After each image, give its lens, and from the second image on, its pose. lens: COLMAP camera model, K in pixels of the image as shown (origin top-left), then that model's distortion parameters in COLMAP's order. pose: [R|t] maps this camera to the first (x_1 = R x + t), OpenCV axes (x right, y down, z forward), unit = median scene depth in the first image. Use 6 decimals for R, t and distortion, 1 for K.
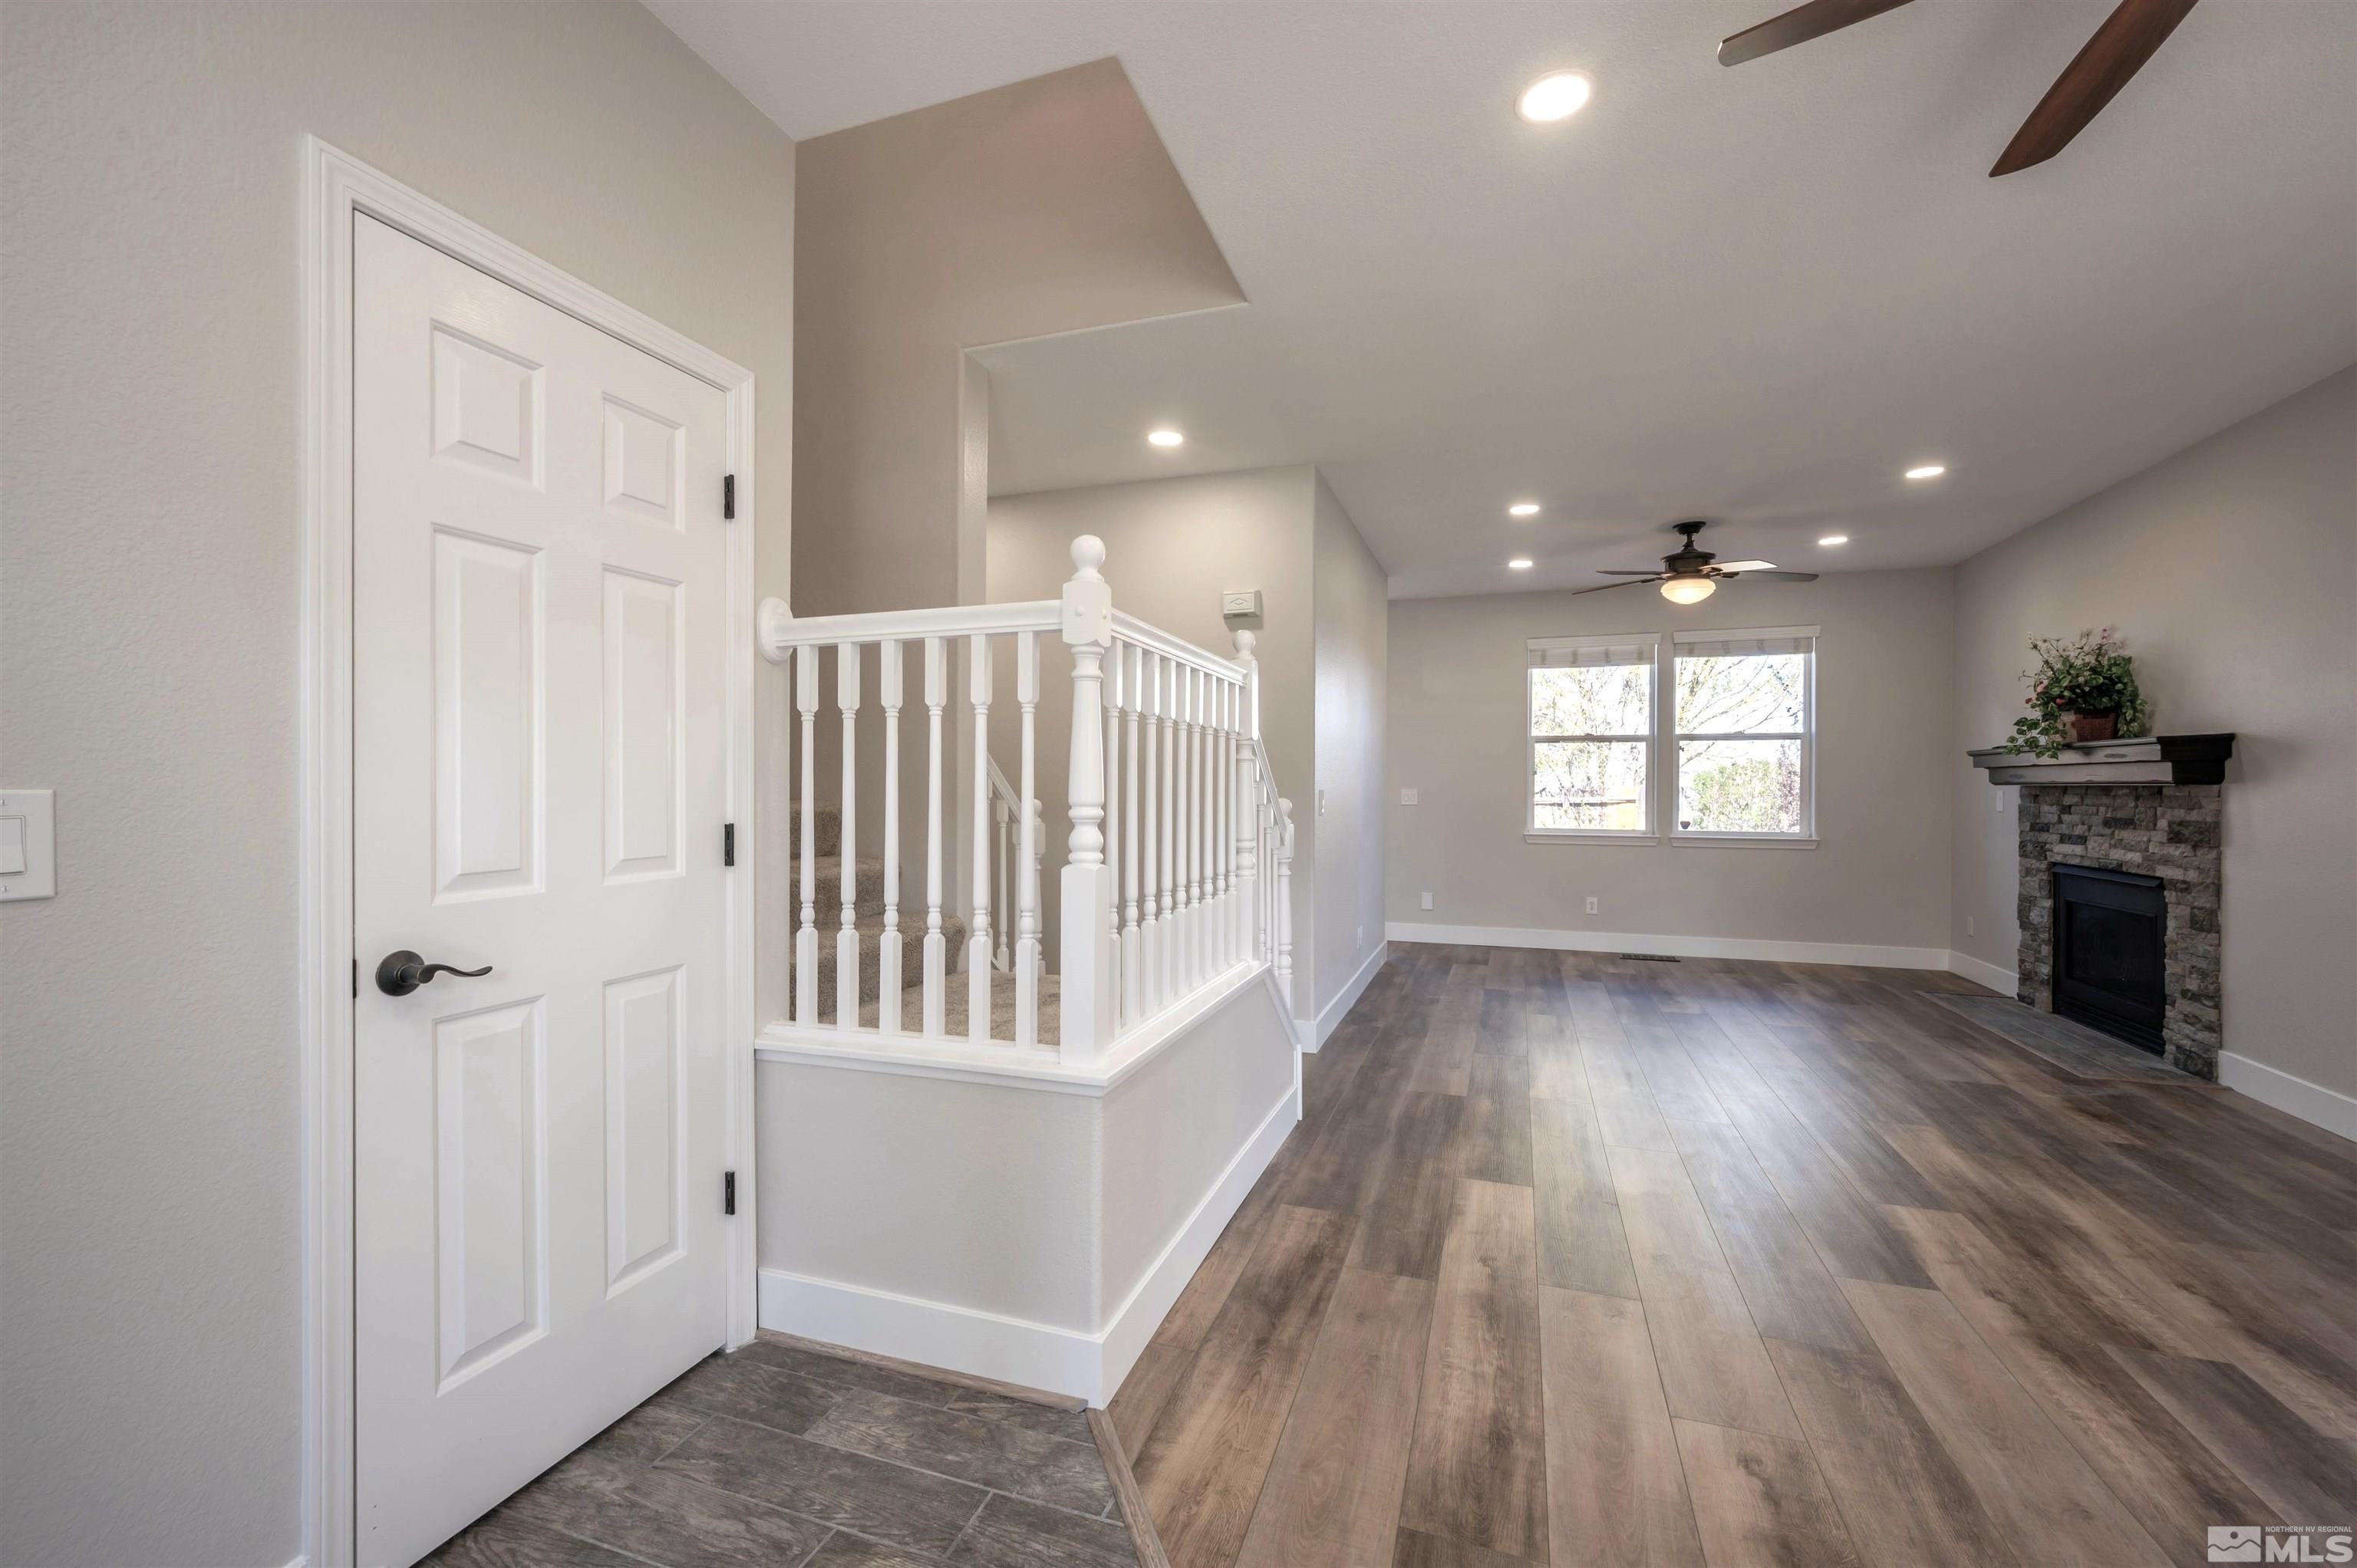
lens RADIAL K [[953.0, 0, 1177.1], [0, 953.0, 788.7], [0, 0, 1]] dist [-0.000822, 0.000077]
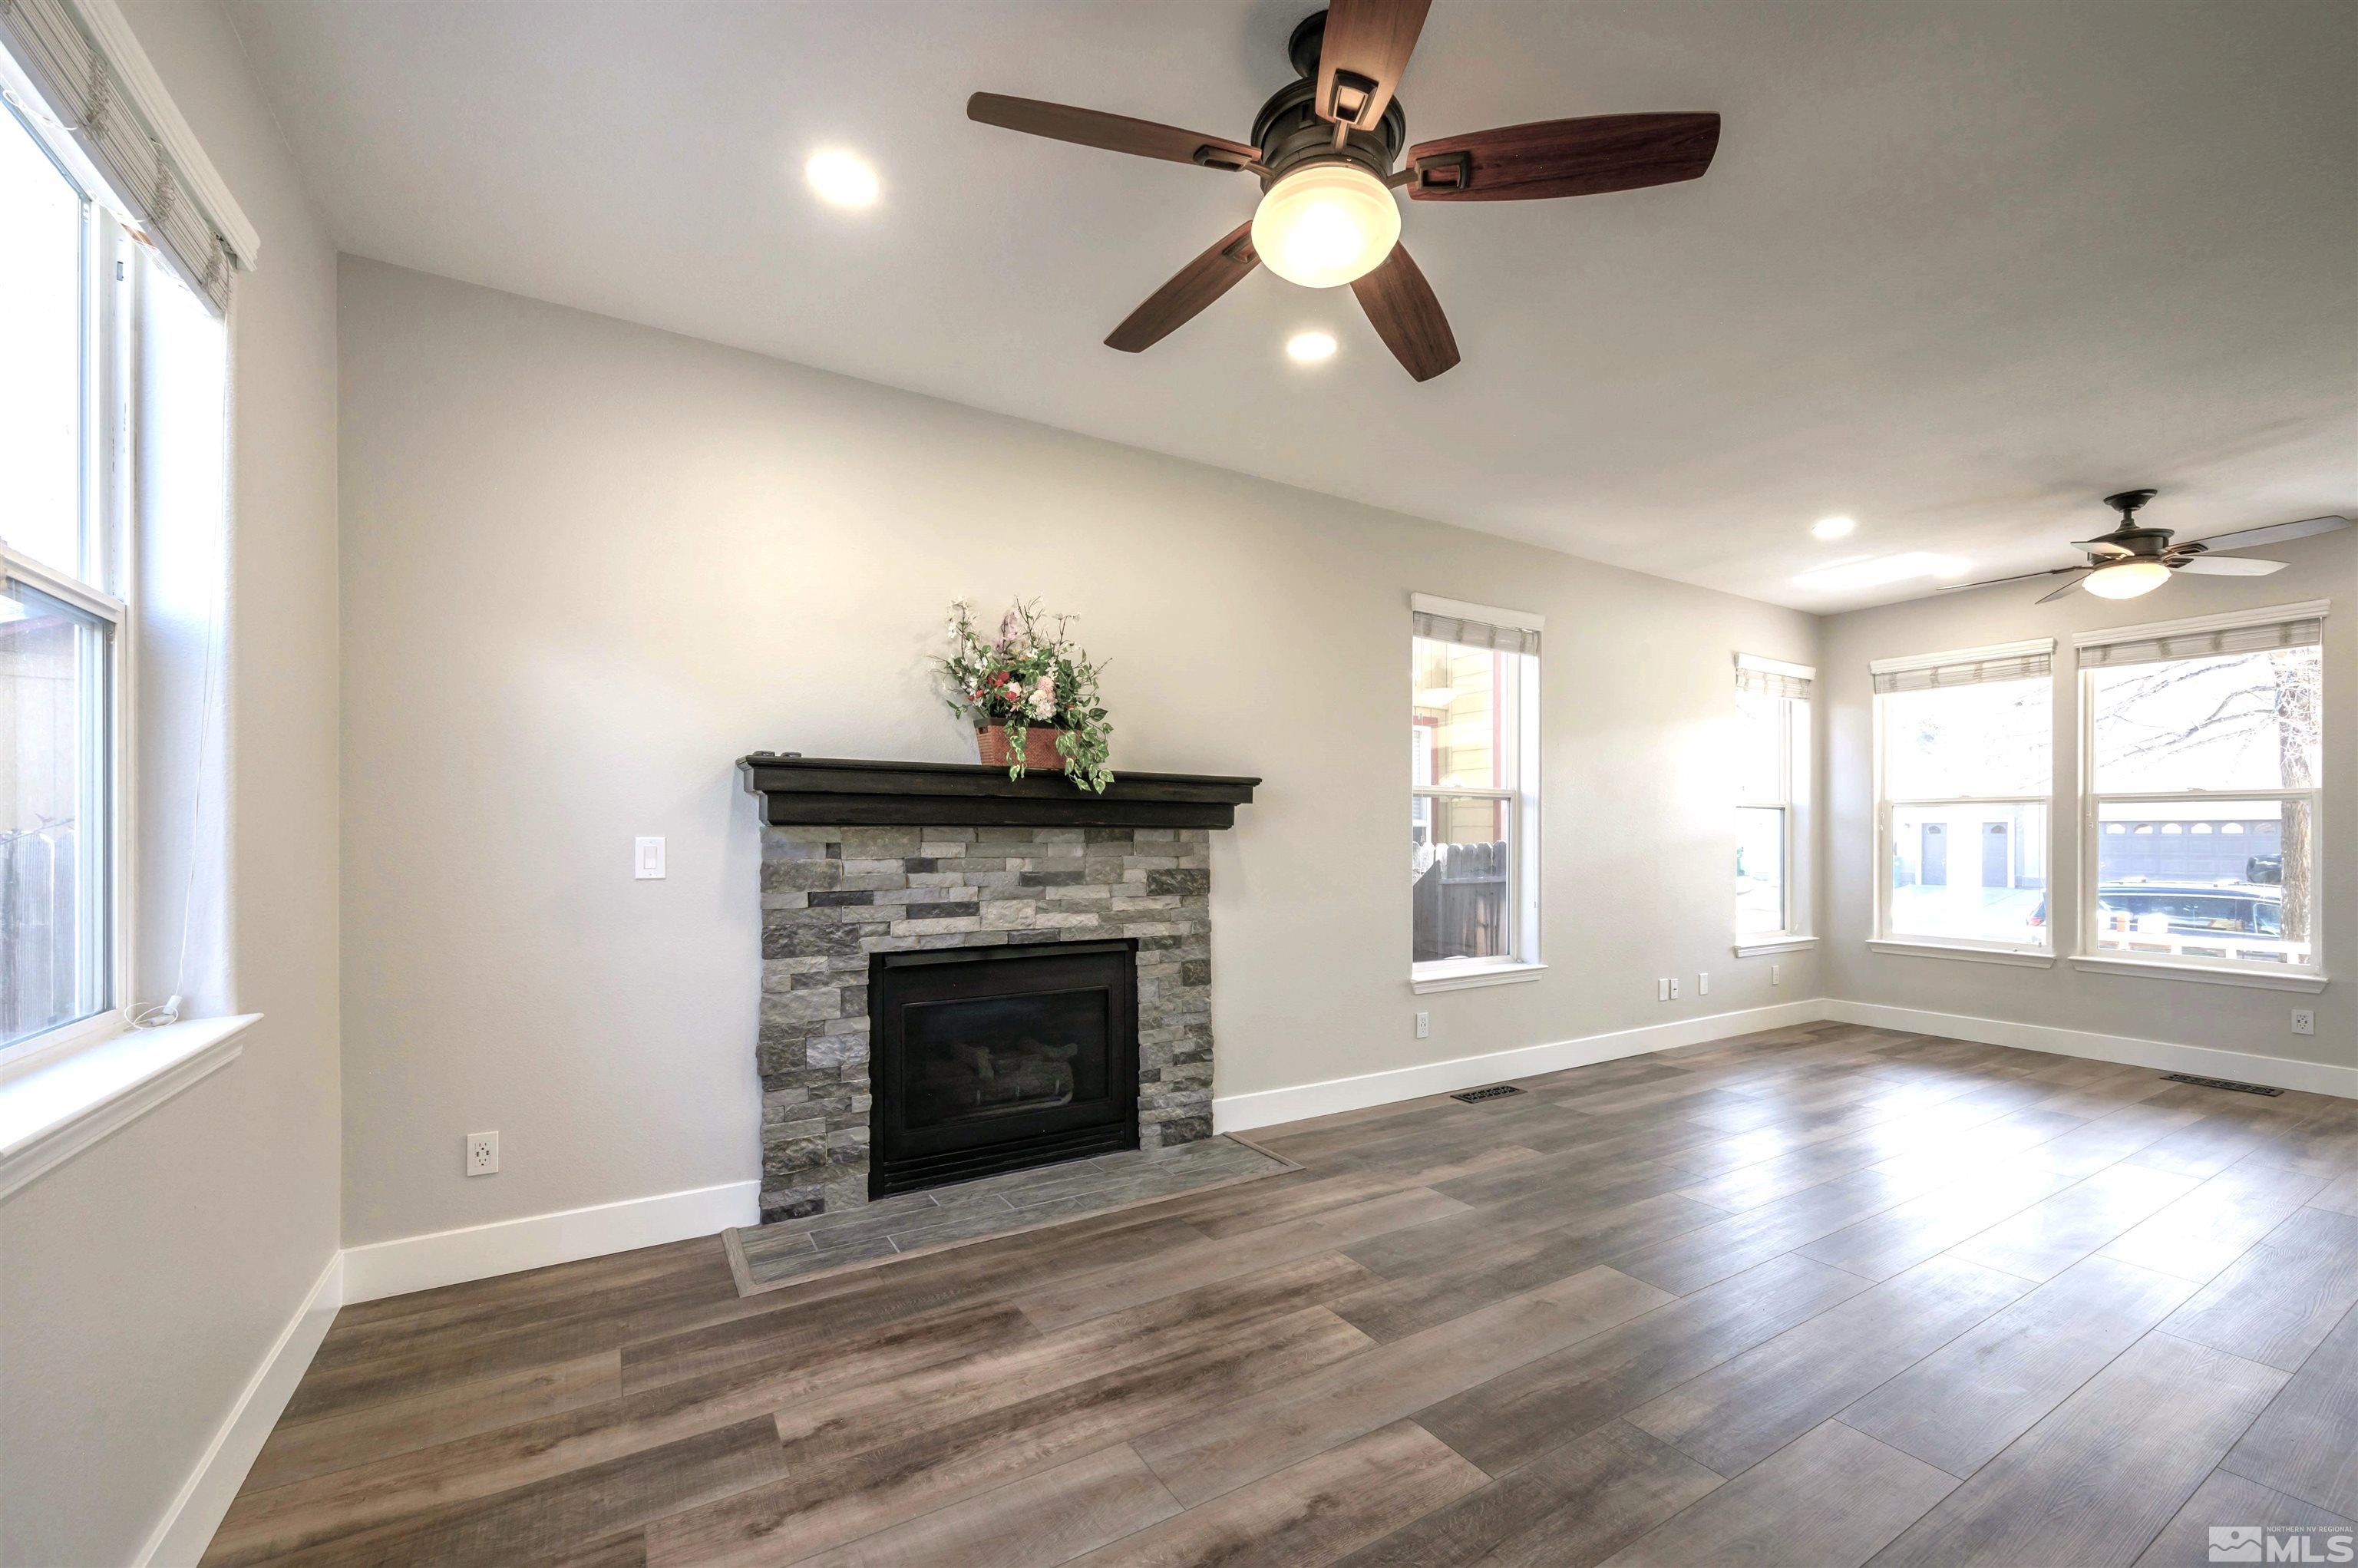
lens RADIAL K [[953.4, 0, 1177.2], [0, 953.4, 848.1], [0, 0, 1]] dist [-0.000822, 0.000077]
pose [[-0.774545, -0.009991, 0.632440, 0.471024], [-0.002501, 0.999916, 0.012734, 0.002314], [-0.632514, 0.008281, -0.774505, 1.648867]]
